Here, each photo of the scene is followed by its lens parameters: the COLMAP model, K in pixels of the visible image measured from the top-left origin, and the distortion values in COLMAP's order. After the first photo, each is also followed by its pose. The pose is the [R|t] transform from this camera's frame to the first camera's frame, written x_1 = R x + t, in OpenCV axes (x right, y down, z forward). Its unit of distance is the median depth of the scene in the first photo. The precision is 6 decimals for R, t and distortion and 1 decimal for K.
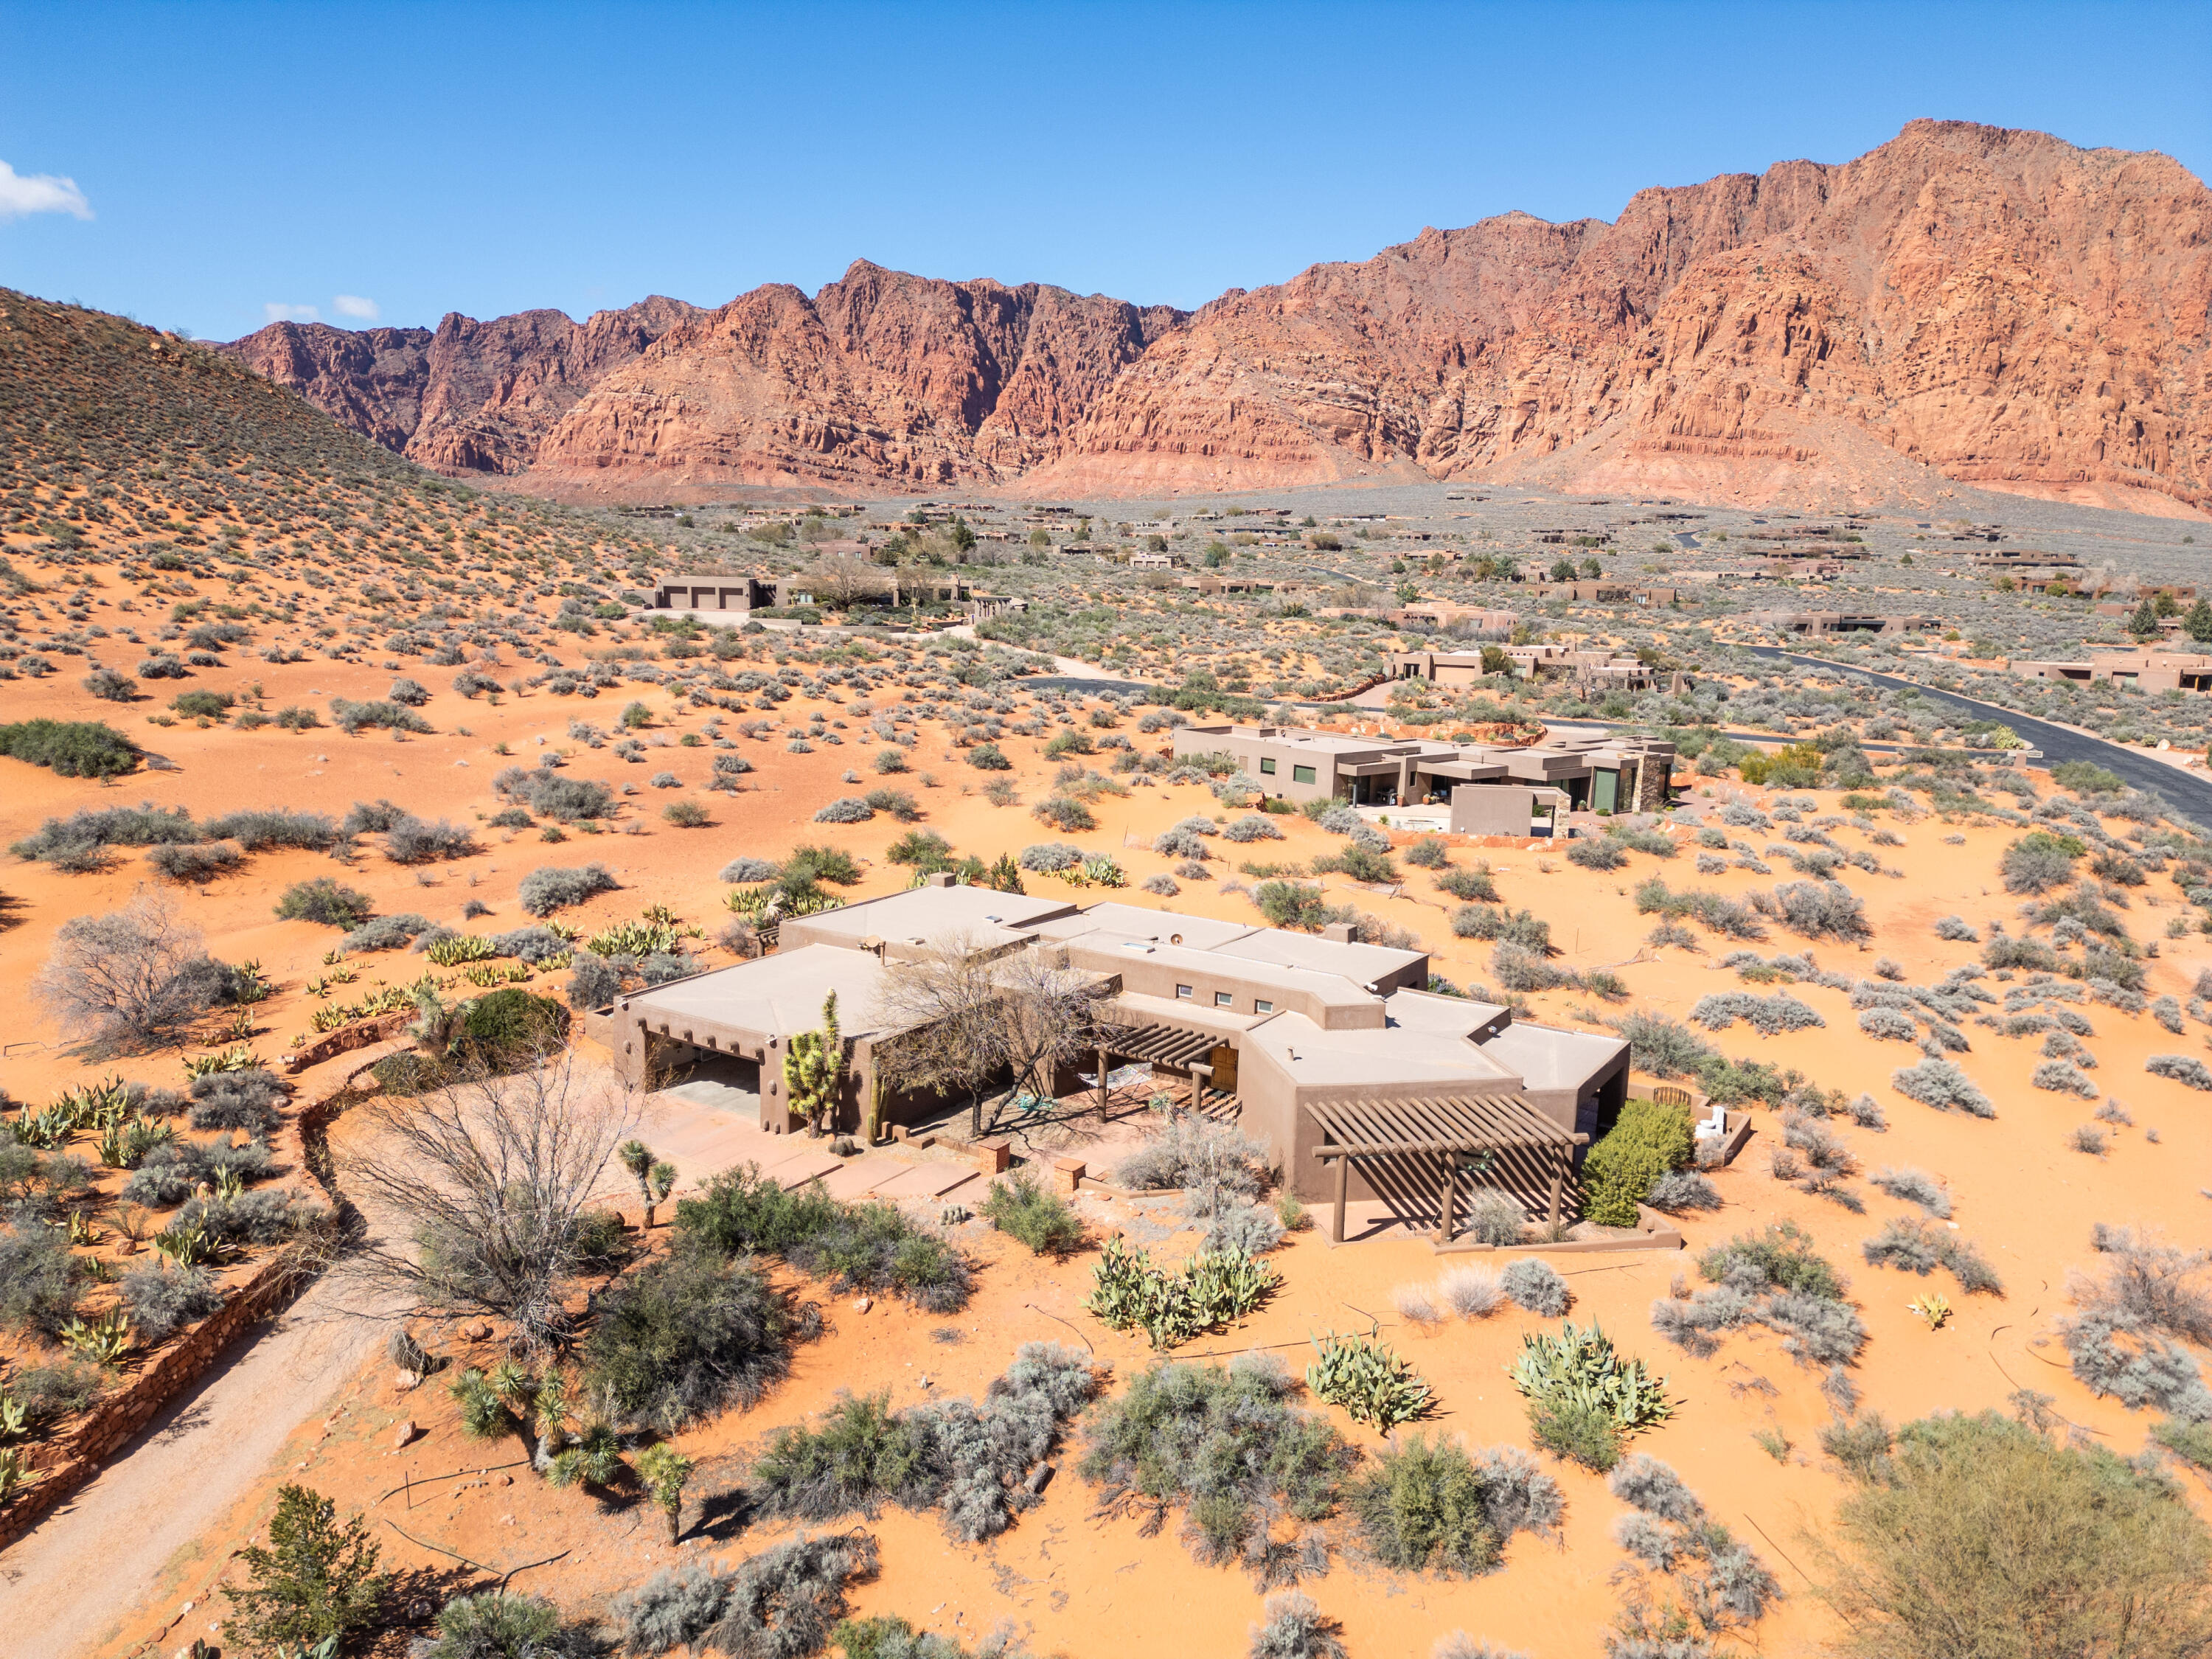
lens RADIAL K [[1533.6, 0, 1106.0], [0, 1533.6, 829.5], [0, 0, 1]] dist [0.071400, -0.049384]
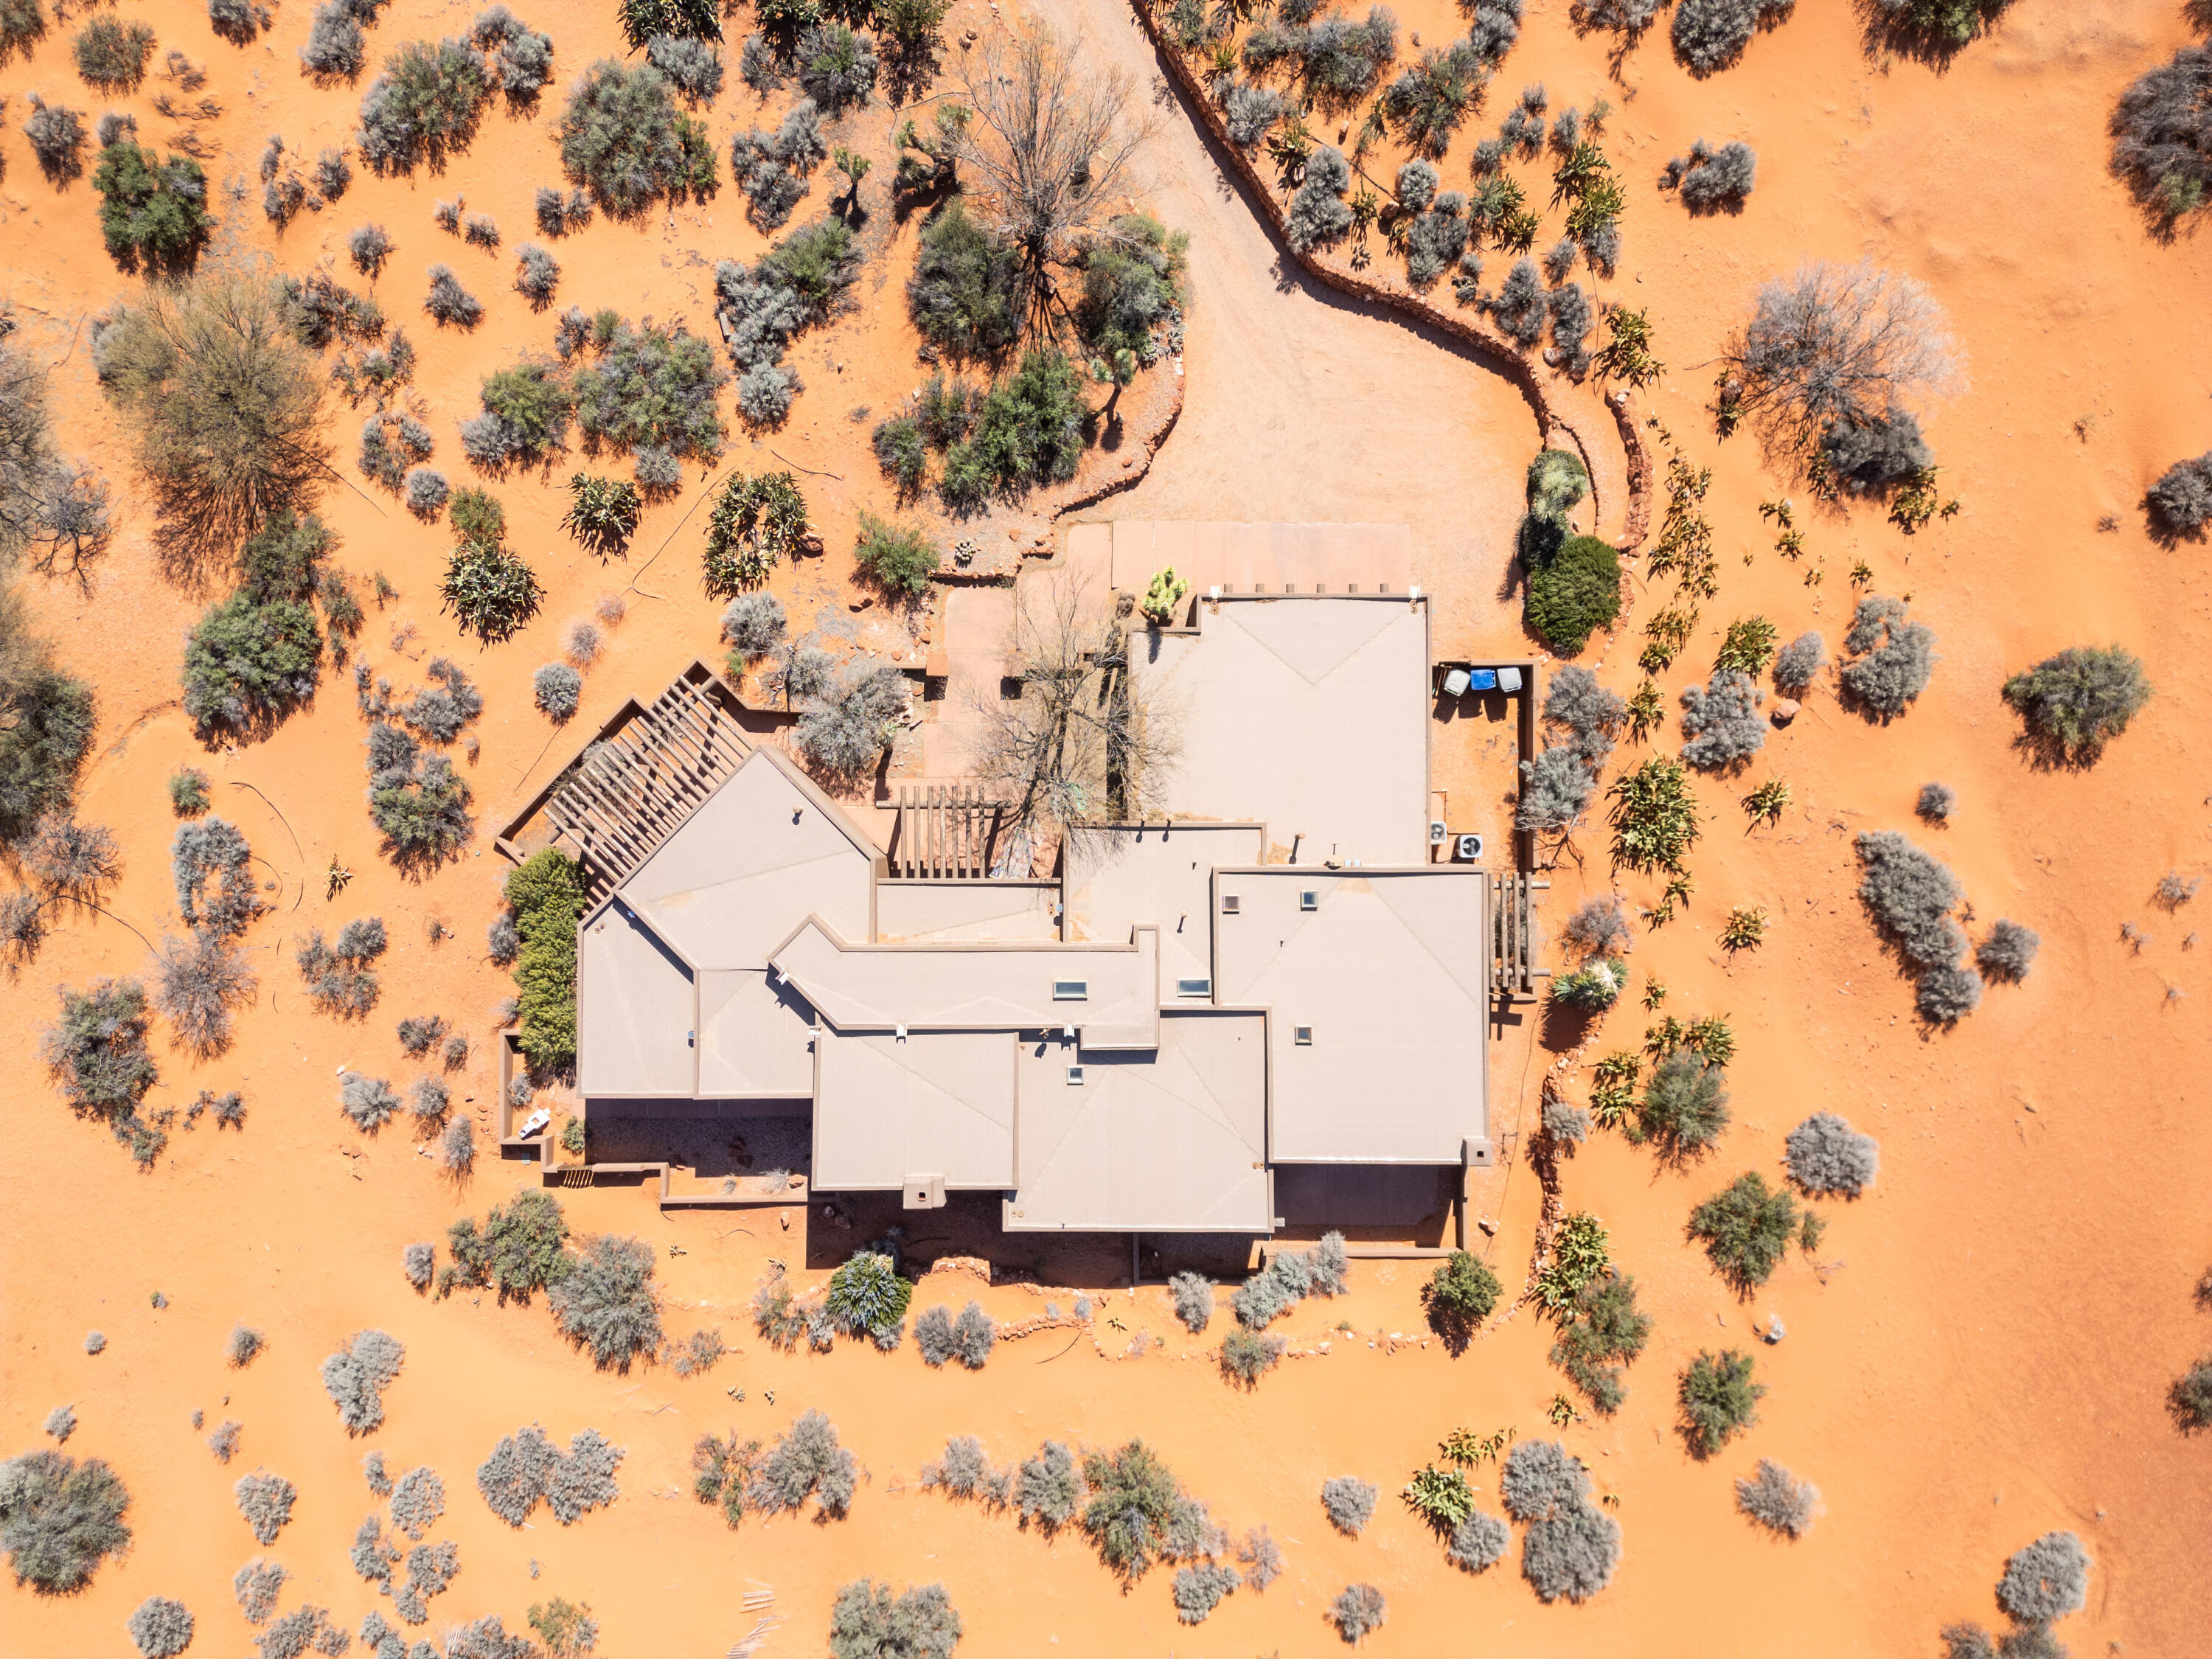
lens RADIAL K [[1533.6, 0, 1106.0], [0, 1533.6, 829.5], [0, 0, 1]] dist [0.071400, -0.049384]
pose [[-0.838605, 0.543870, -0.030771, -0.042602], [-0.123239, -0.134396, 0.983234, -1.486140], [0.530617, 0.828337, 0.179731, 1.404012]]
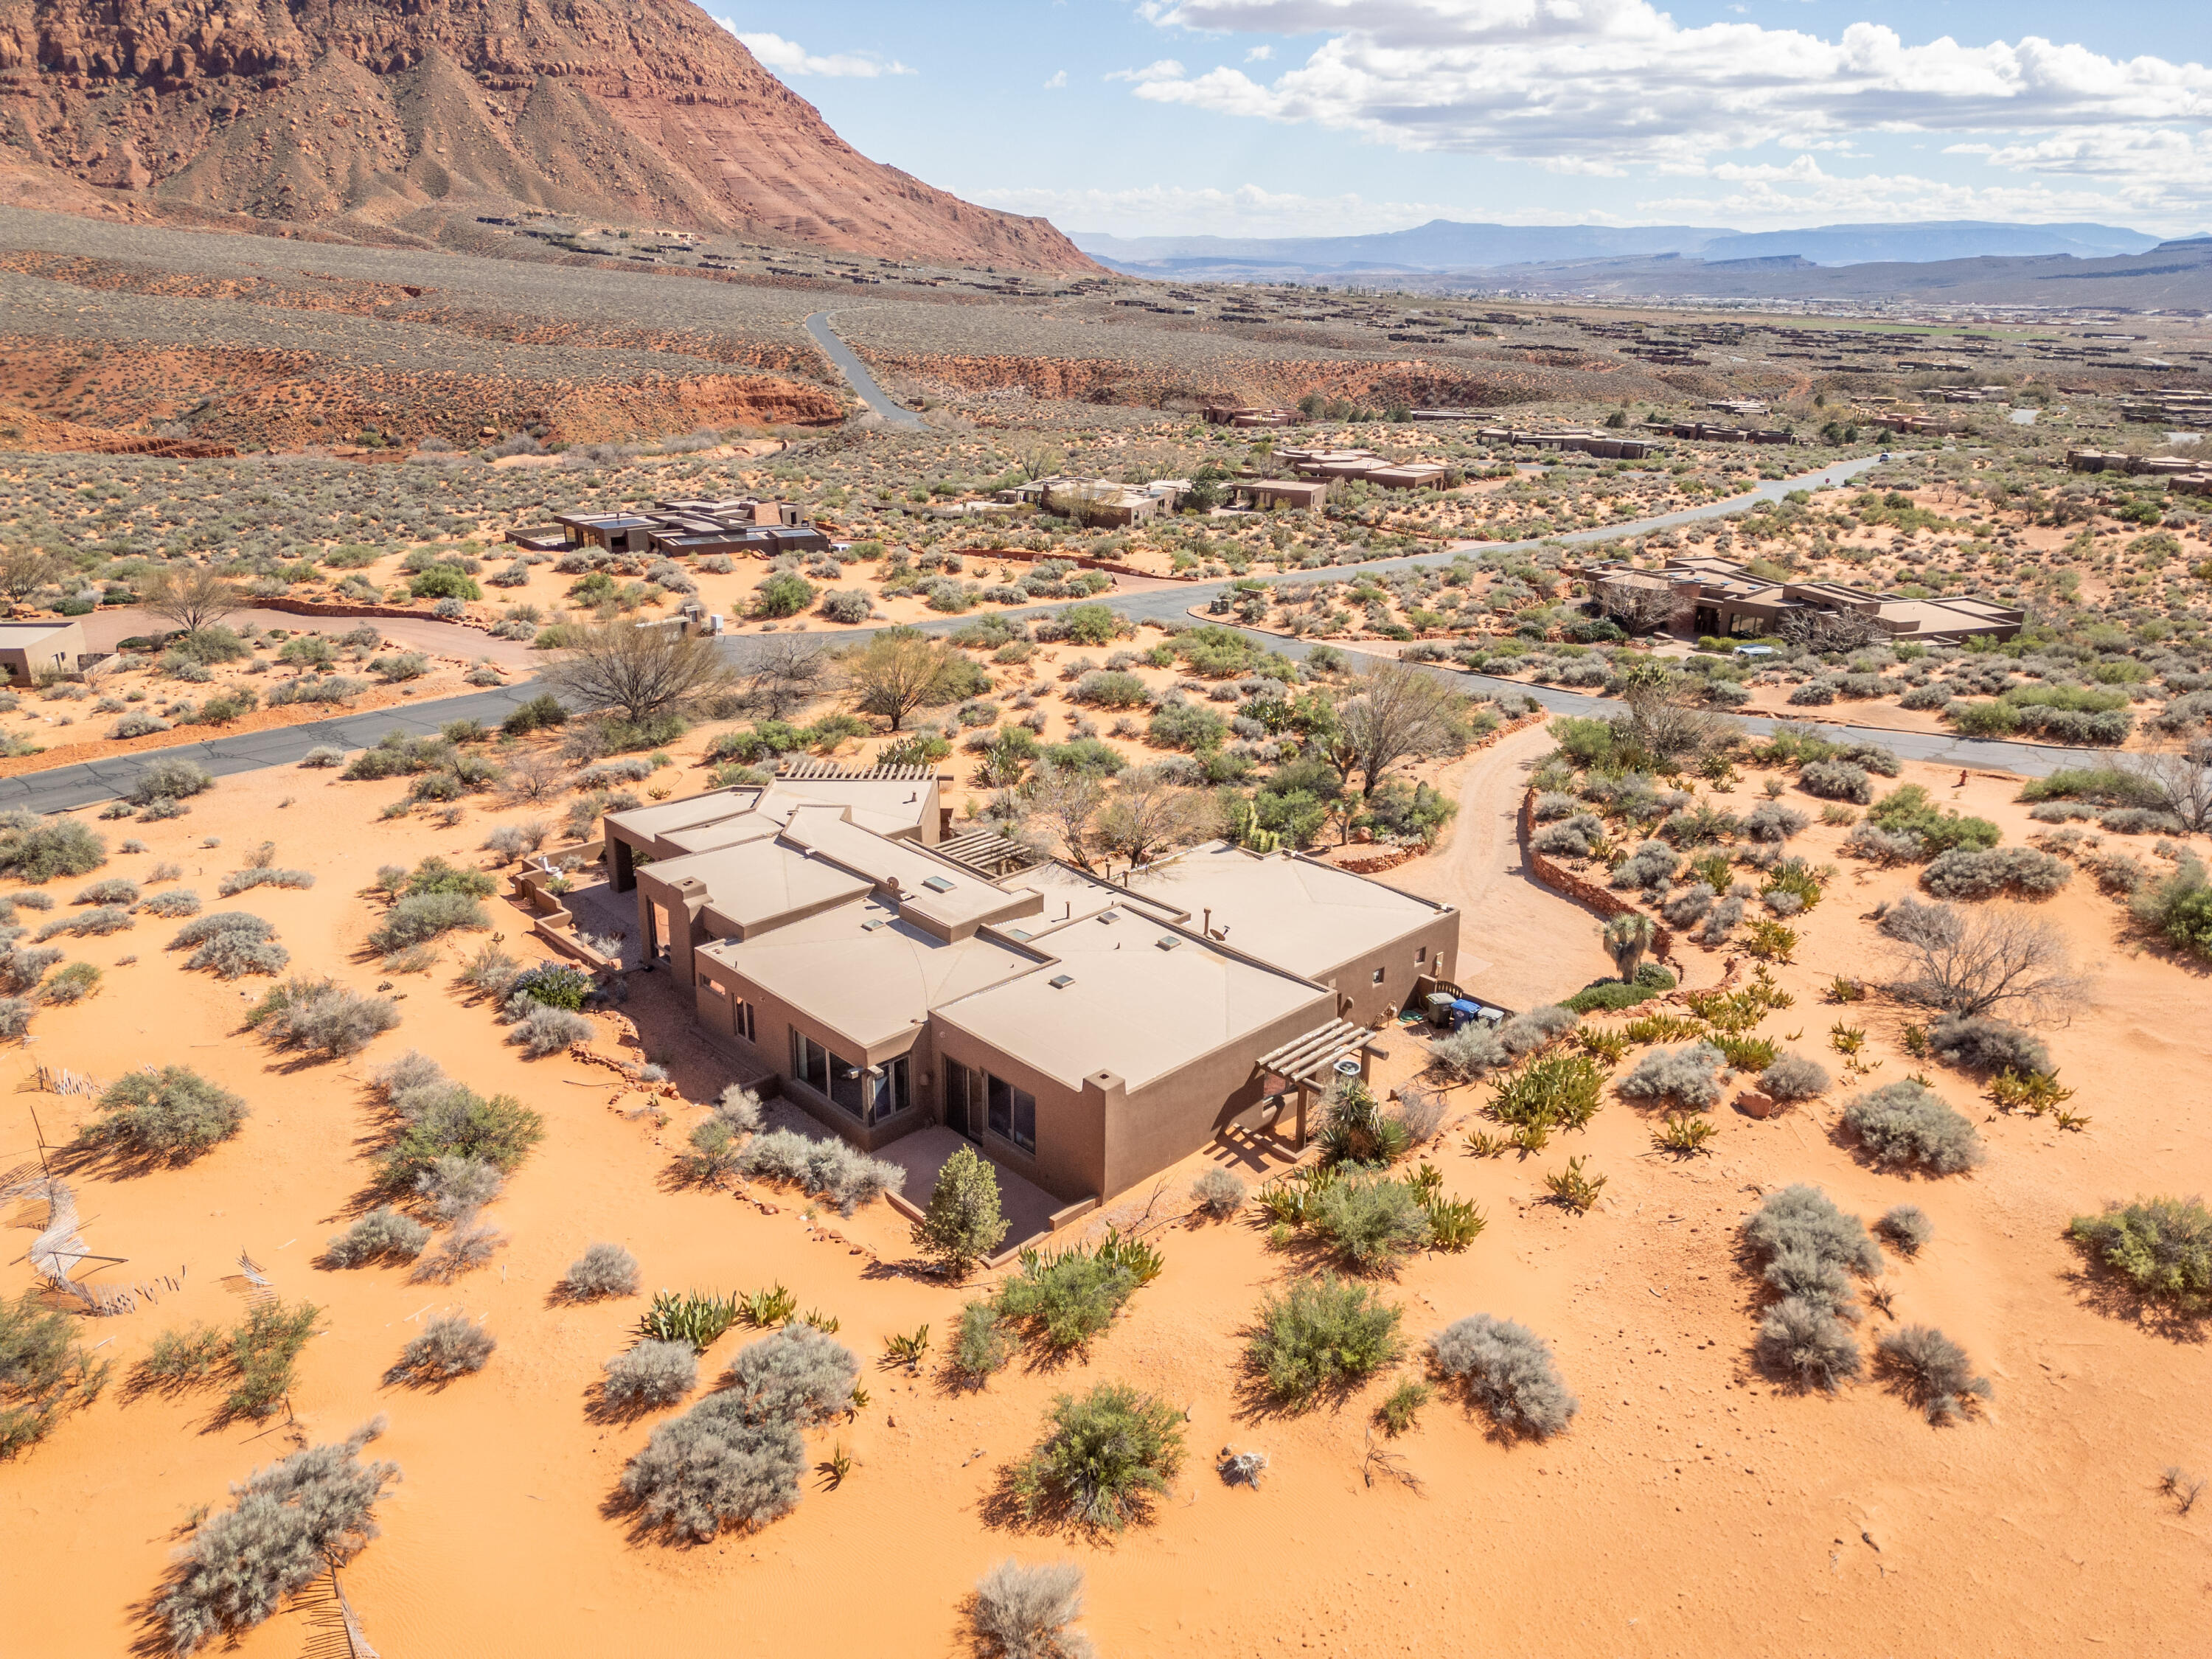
lens RADIAL K [[1533.6, 0, 1106.0], [0, 1533.6, 829.5], [0, 0, 1]] dist [0.071400, -0.049384]
pose [[-0.975707, -0.111321, 0.188689, -0.479281], [0.002467, 0.855645, 0.517558, -0.781348], [-0.219066, 0.505450, -0.834584, 3.261817]]
